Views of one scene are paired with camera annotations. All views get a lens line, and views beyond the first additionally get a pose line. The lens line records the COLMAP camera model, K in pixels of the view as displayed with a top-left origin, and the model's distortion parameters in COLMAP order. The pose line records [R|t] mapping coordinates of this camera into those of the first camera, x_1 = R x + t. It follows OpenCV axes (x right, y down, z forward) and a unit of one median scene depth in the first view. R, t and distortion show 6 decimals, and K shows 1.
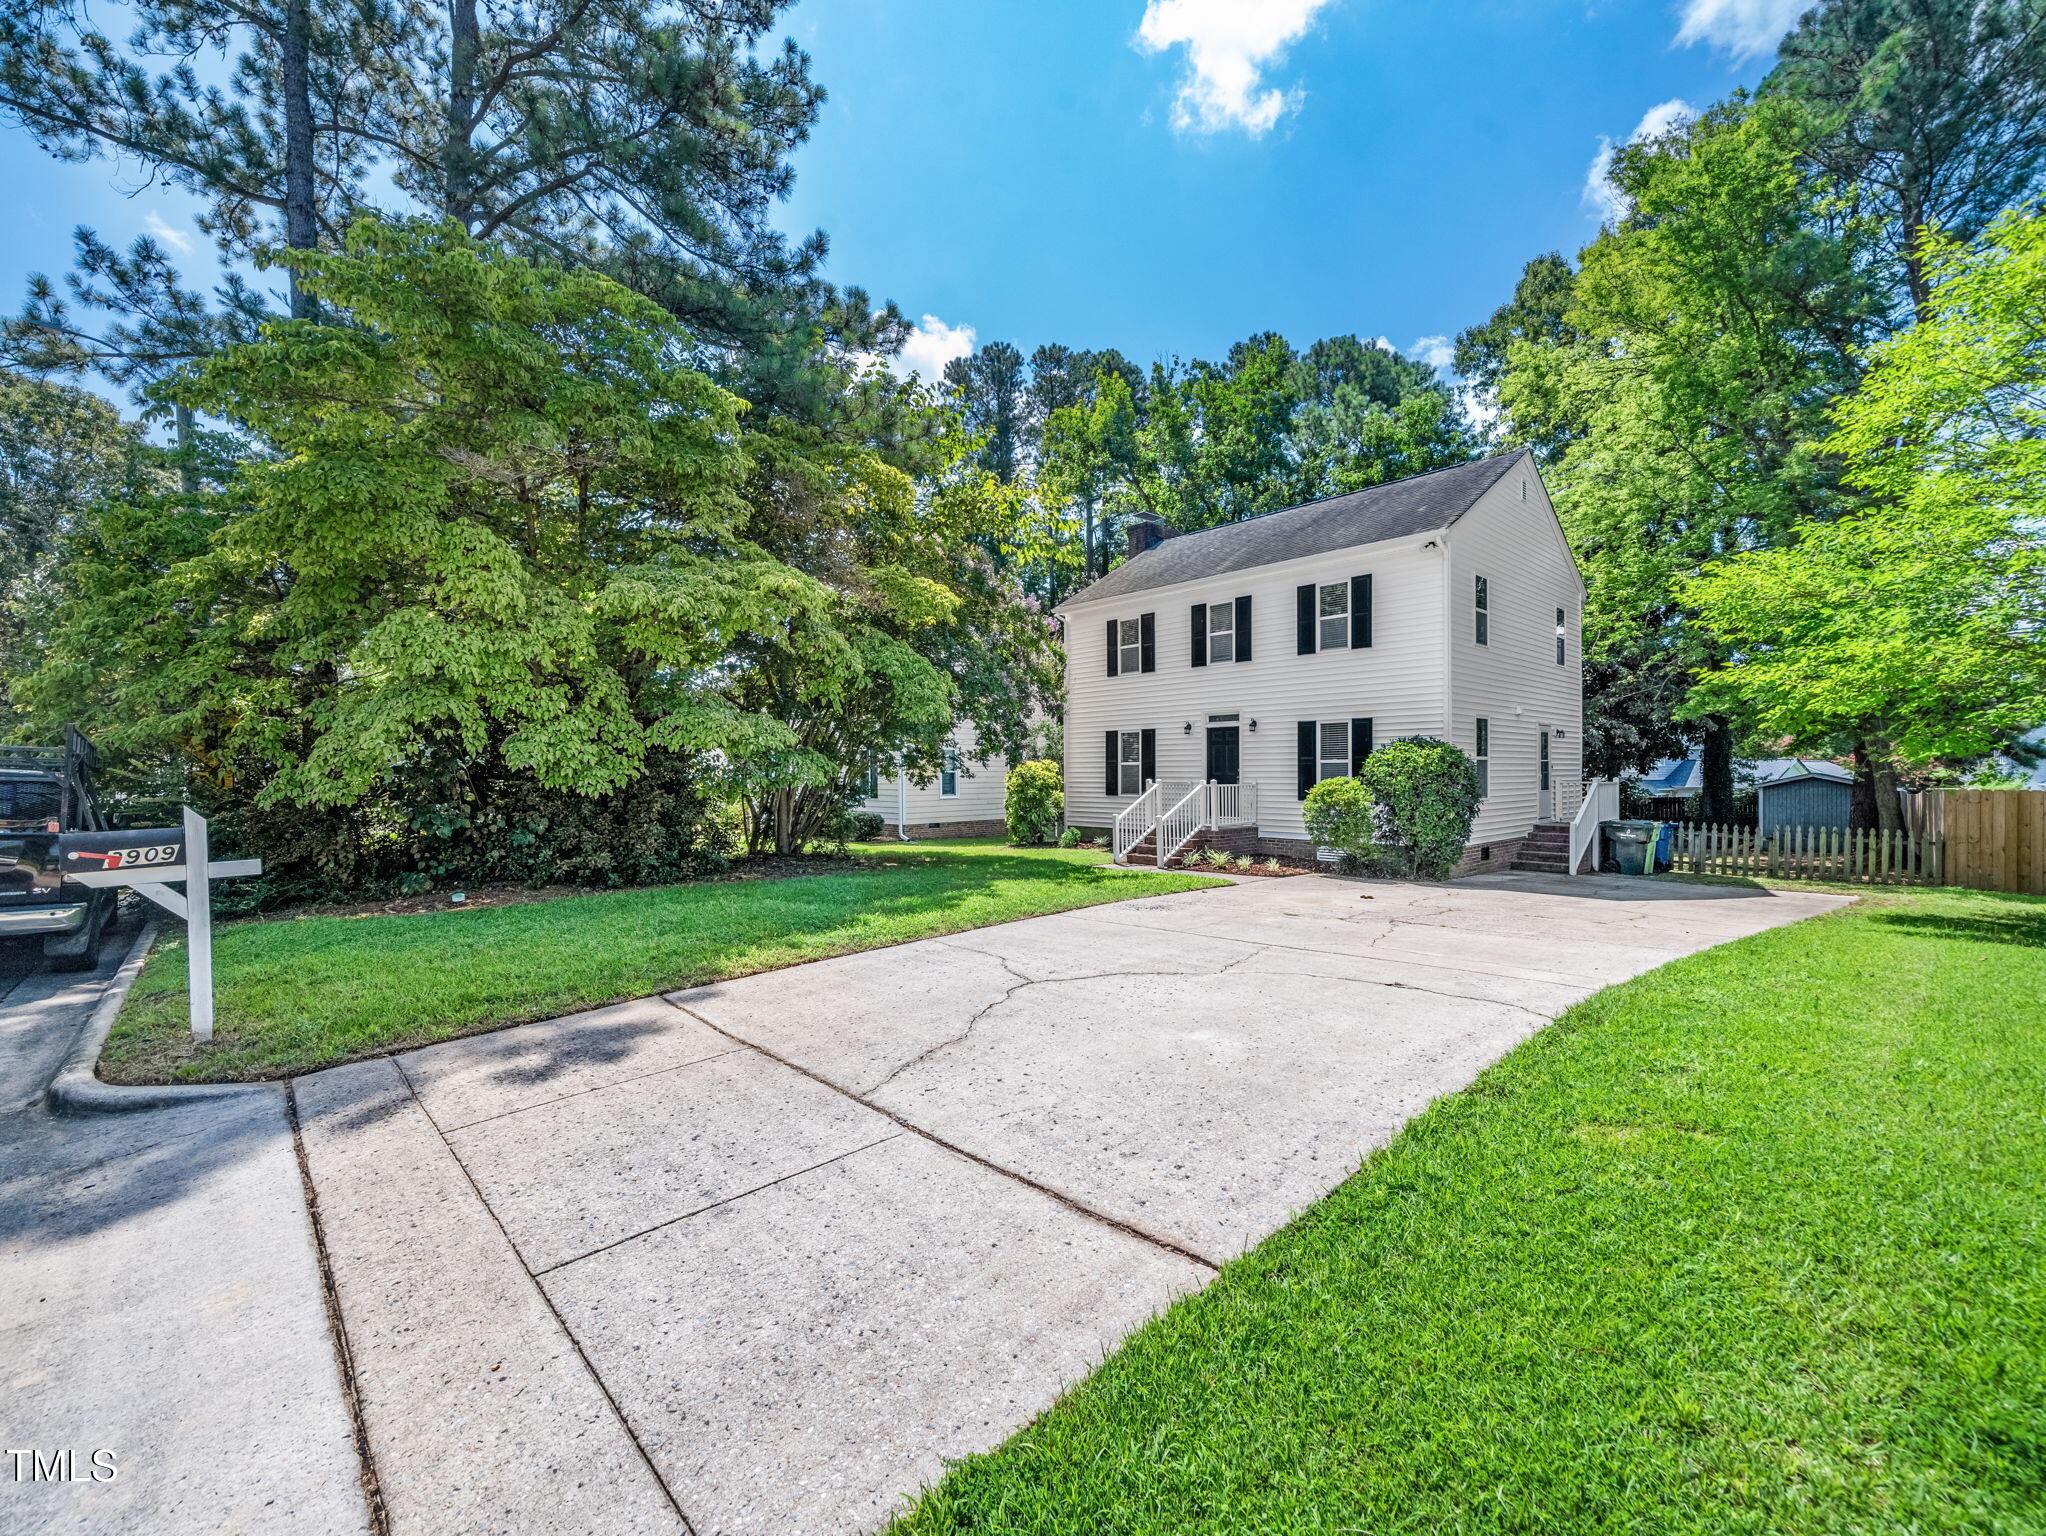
lens RADIAL K [[846.9, 0, 1017.8], [0, 846.9, 765.2], [0, 0, 1]] dist [-0.004750, -0.000125]
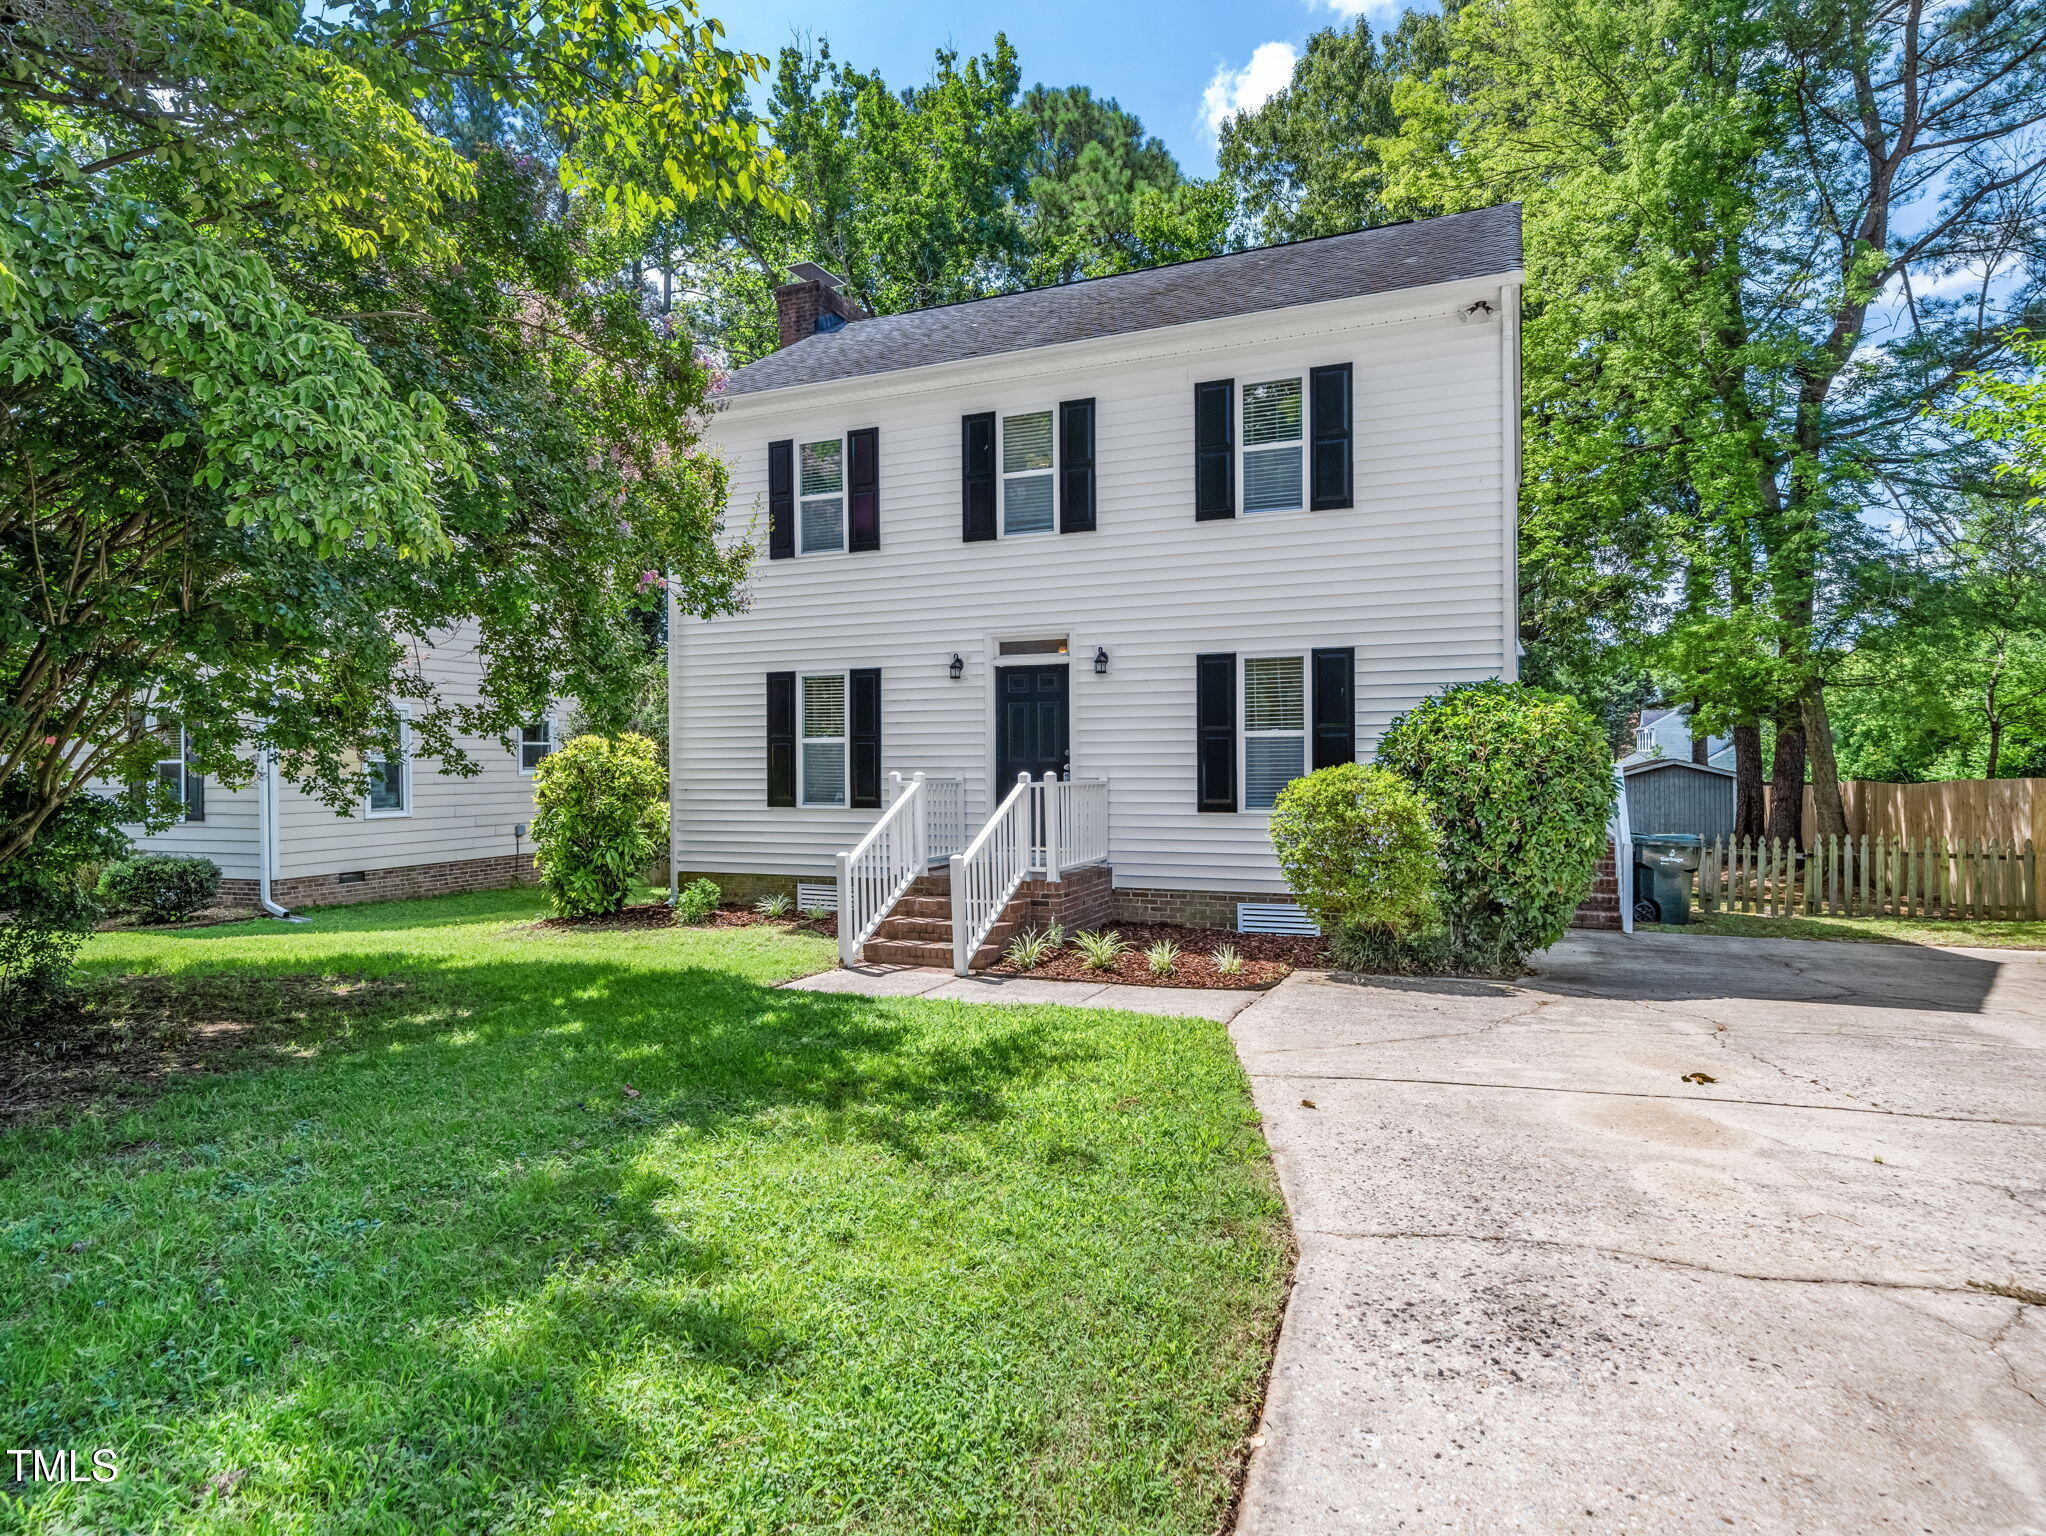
lens RADIAL K [[1170.6, 0, 1023.9], [0, 1170.6, 765.7], [0, 0, 1]] dist [0.000258, 0.000576]
pose [[0.908772, -0.004760, 0.417265, -0.047085], [0.000895, 0.999955, 0.009457, 0.007081], [-0.417291, -0.008221, 0.908736, 0.395224]]
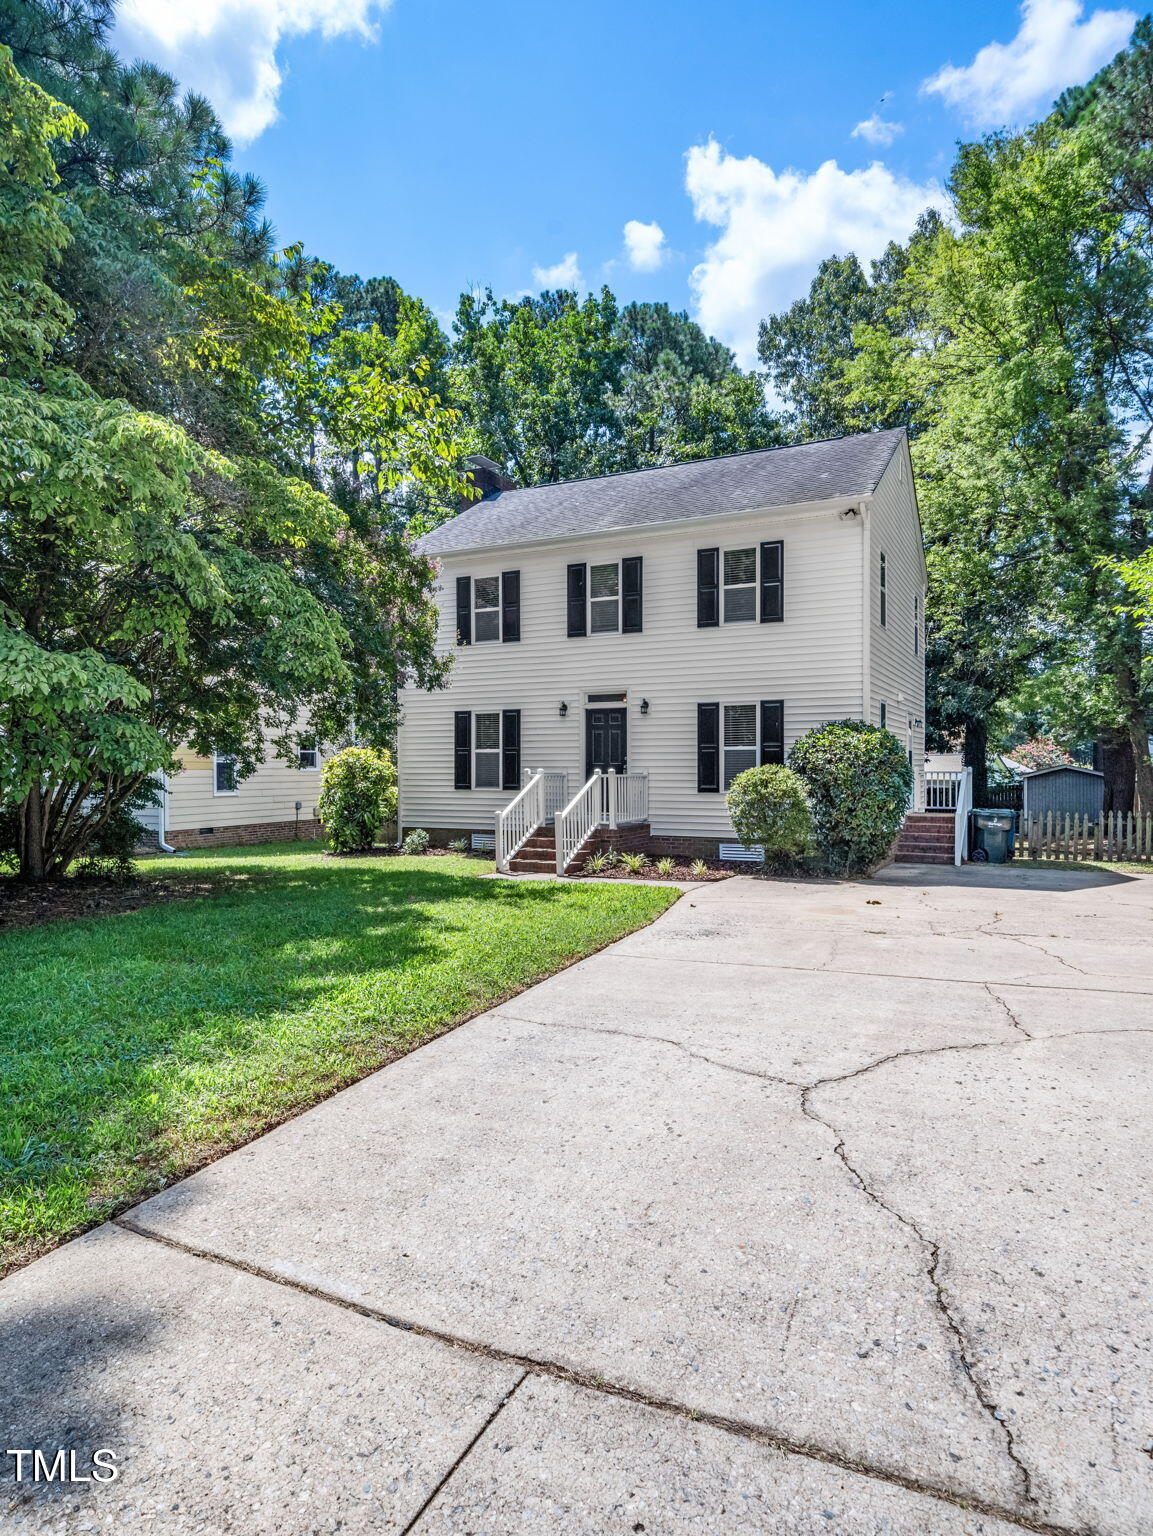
lens RADIAL K [[914.5, 0, 575.1], [0, 914.5, 762.3], [0, 0, 1]] dist [0.001079, 0.001830]
pose [[0.935092, 0.002592, 0.354395, -0.118914], [-0.003606, 0.999991, 0.002202, 0.008156], [-0.354386, -0.003337, 0.935093, 0.148071]]
